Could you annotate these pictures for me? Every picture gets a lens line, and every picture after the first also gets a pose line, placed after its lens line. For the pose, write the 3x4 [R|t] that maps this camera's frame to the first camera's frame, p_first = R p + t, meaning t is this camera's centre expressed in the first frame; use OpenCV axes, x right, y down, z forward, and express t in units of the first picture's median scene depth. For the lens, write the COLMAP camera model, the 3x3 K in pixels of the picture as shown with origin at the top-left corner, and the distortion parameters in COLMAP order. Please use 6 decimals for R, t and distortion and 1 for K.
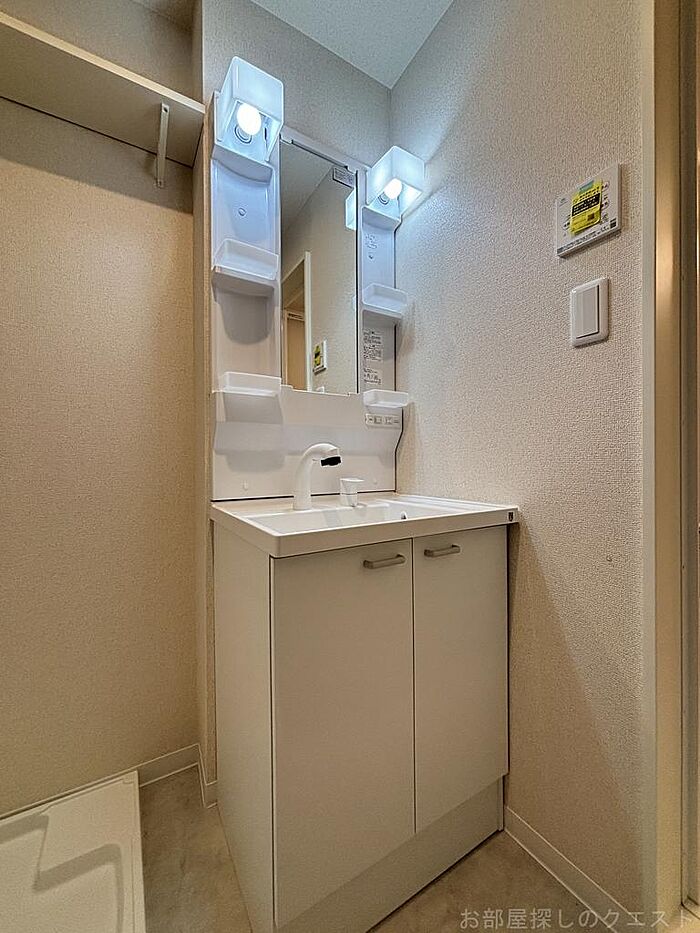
lens RADIAL K [[376.4, 0, 353.7], [0, 376.4, 464.9], [0, 0, 1]] dist [-0.009737, 0.001789]
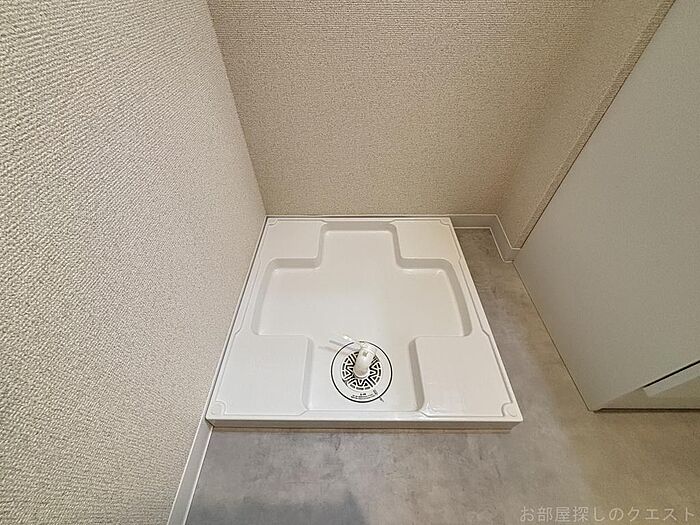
lens RADIAL K [[282.4, 0, 348.9], [0, 282.4, 263.3], [0, 0, 1]] dist [-0.009737, 0.001789]
pose [[0.852629, 0.389627, -0.348158, -0.515276], [-0.011611, 0.680273, 0.732867, 0.247926], [0.522387, -0.620821, 0.584545, 0.186636]]
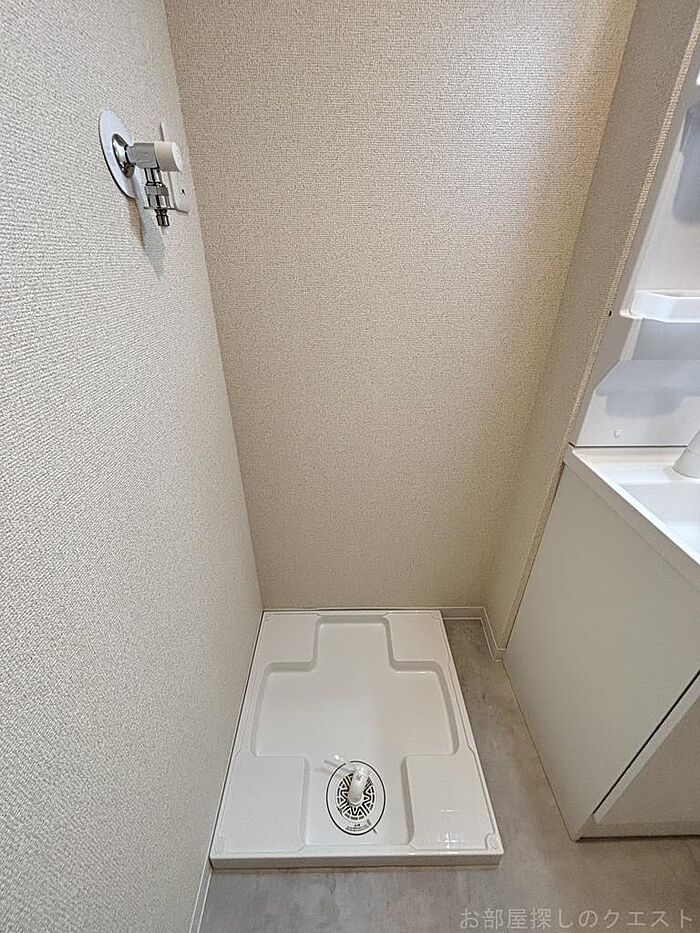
lens RADIAL K [[376.4, 0, 349.2], [0, 376.4, 462.9], [0, 0, 1]] dist [-0.009737, 0.001789]
pose [[0.861041, 0.253763, -0.440695, -0.434418], [-0.005920, 0.871541, 0.490287, -0.292721], [0.508500, -0.419549, 0.751935, 0.071811]]
